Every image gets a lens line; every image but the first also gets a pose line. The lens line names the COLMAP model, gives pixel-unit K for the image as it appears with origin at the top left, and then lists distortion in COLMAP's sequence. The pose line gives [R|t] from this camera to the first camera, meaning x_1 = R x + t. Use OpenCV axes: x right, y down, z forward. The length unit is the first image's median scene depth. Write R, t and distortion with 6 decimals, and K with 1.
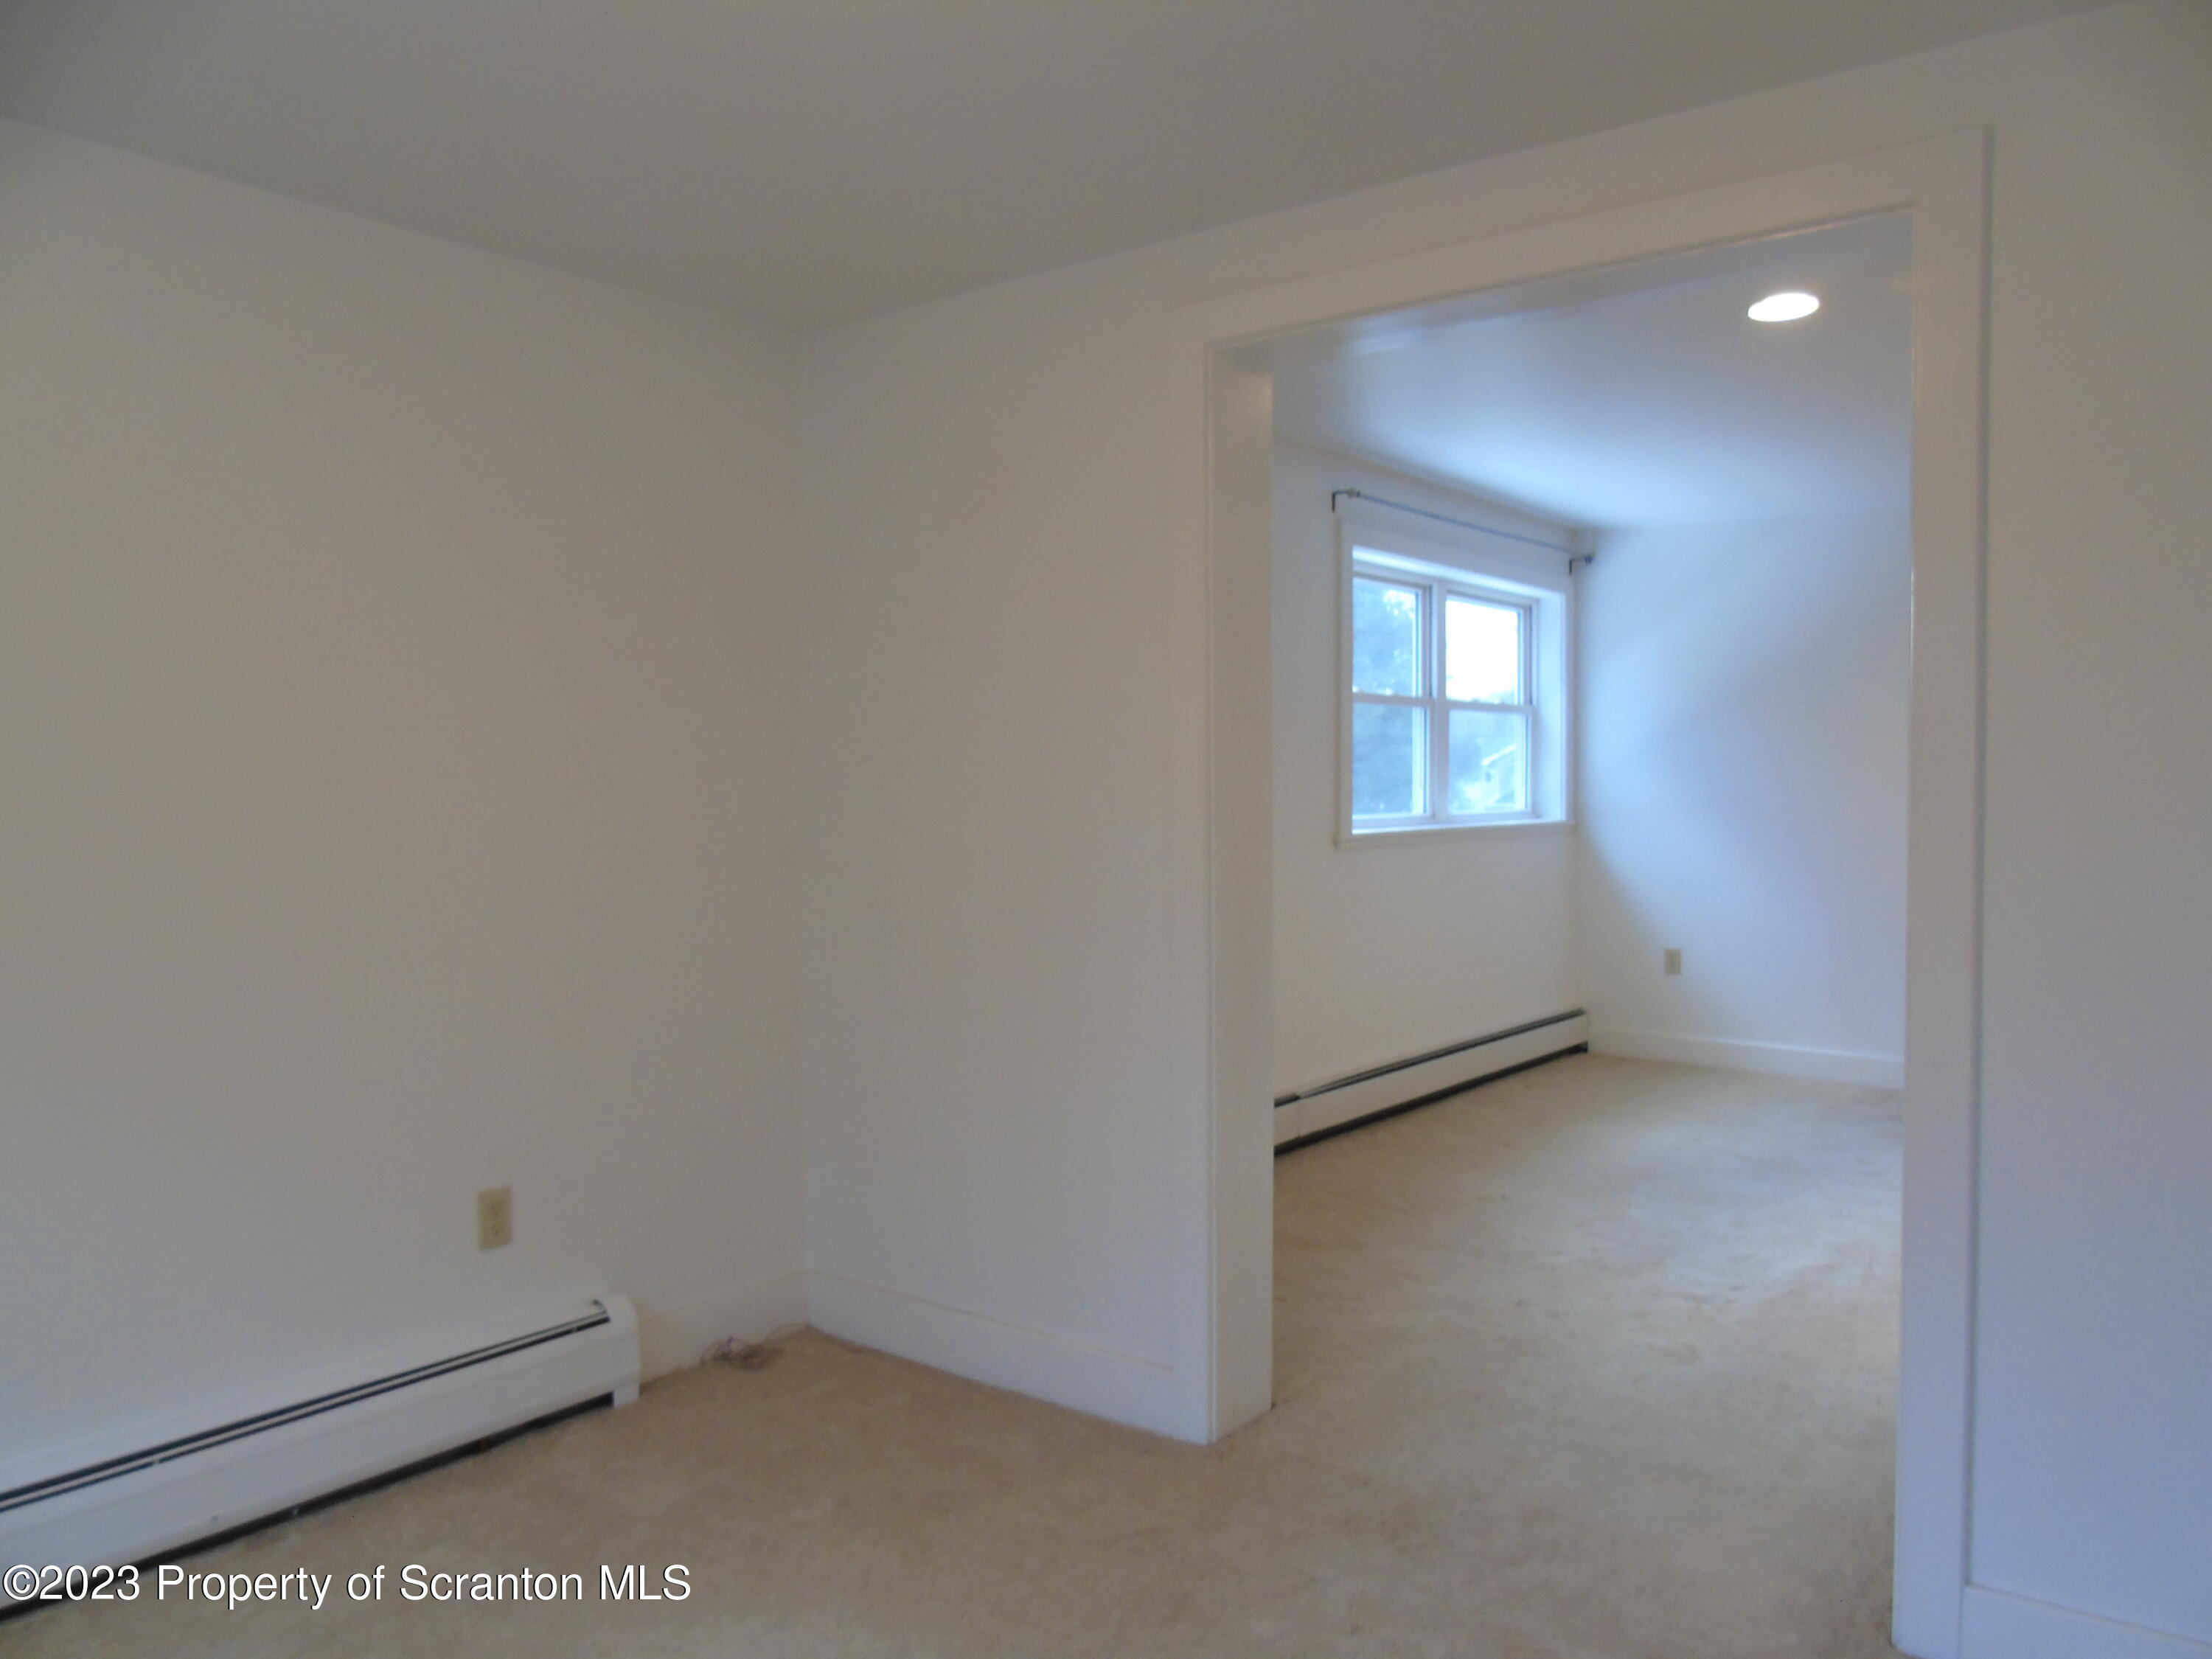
lens RADIAL K [[1644.8, 0, 1101.7], [0, 1644.8, 834.8], [0, 0, 1]] dist [-0.059708, 0.052807]
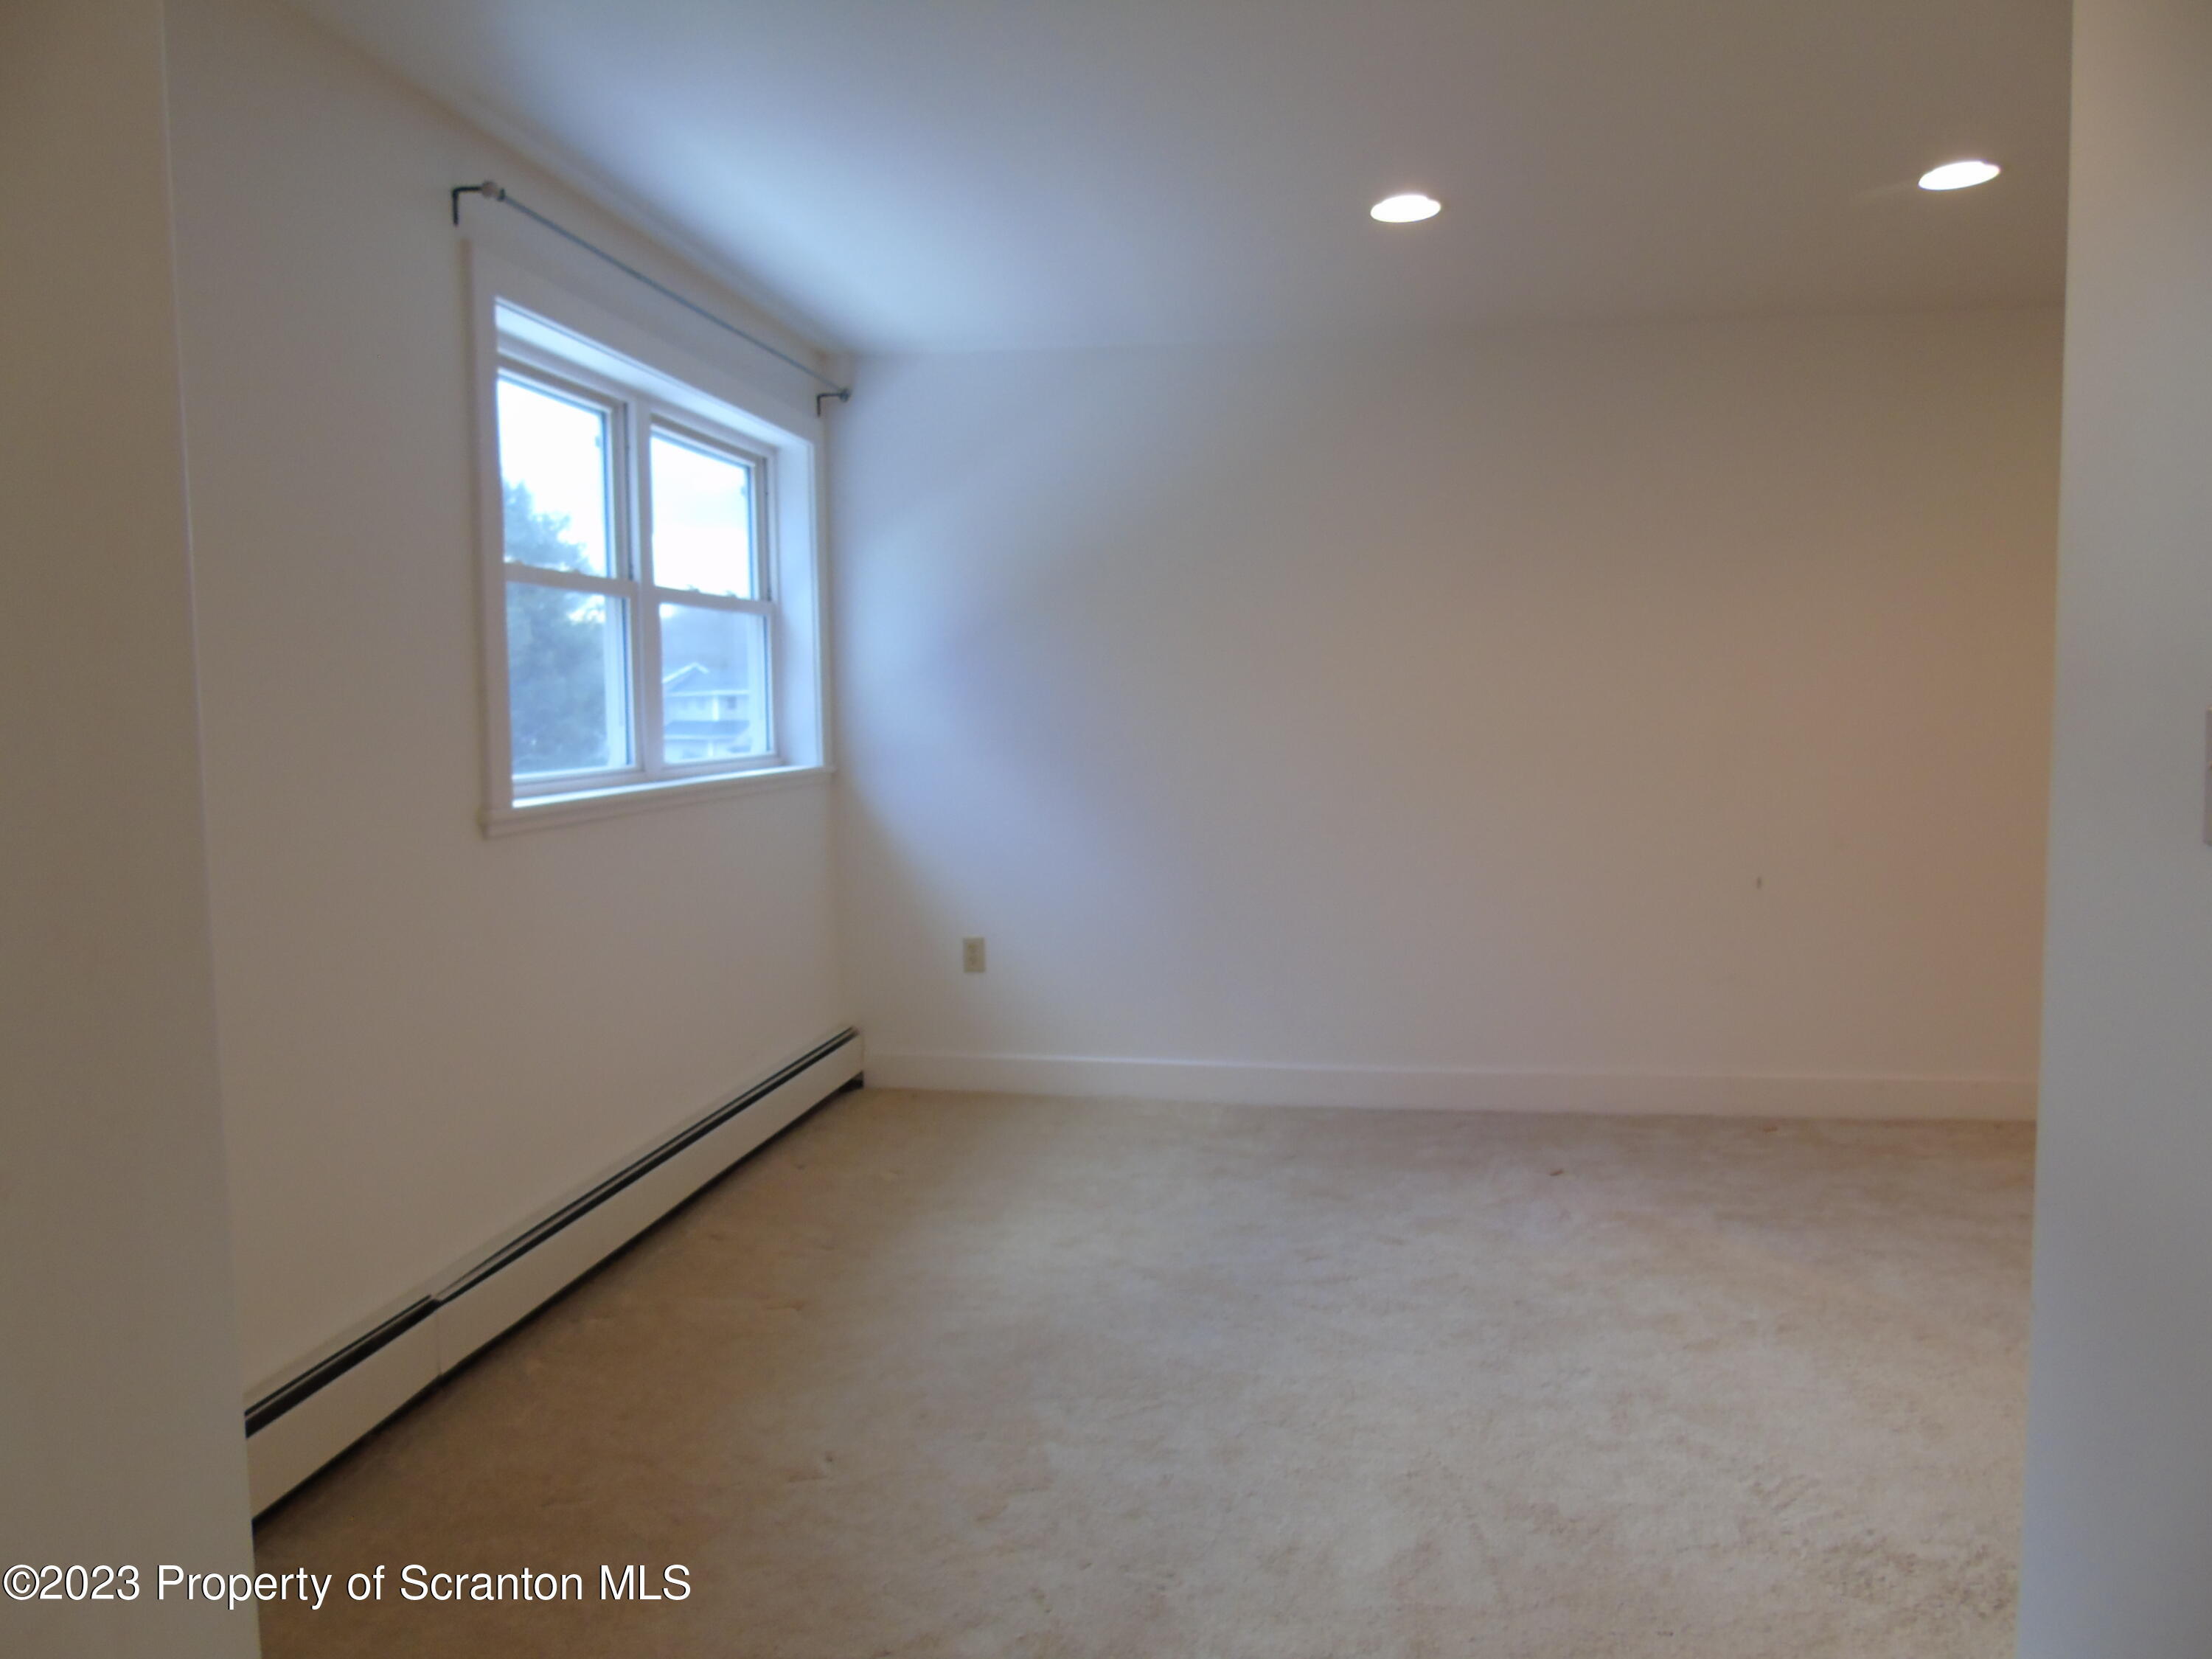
lens RADIAL K [[1644.8, 0, 1101.7], [0, 1644.8, 834.8], [0, 0, 1]] dist [-0.059708, 0.052807]
pose [[0.875708, -0.047045, 0.480544, 0.050745], [0.026420, 0.998420, 0.049599, -0.012249], [-0.482118, -0.030738, 0.875567, 0.350083]]
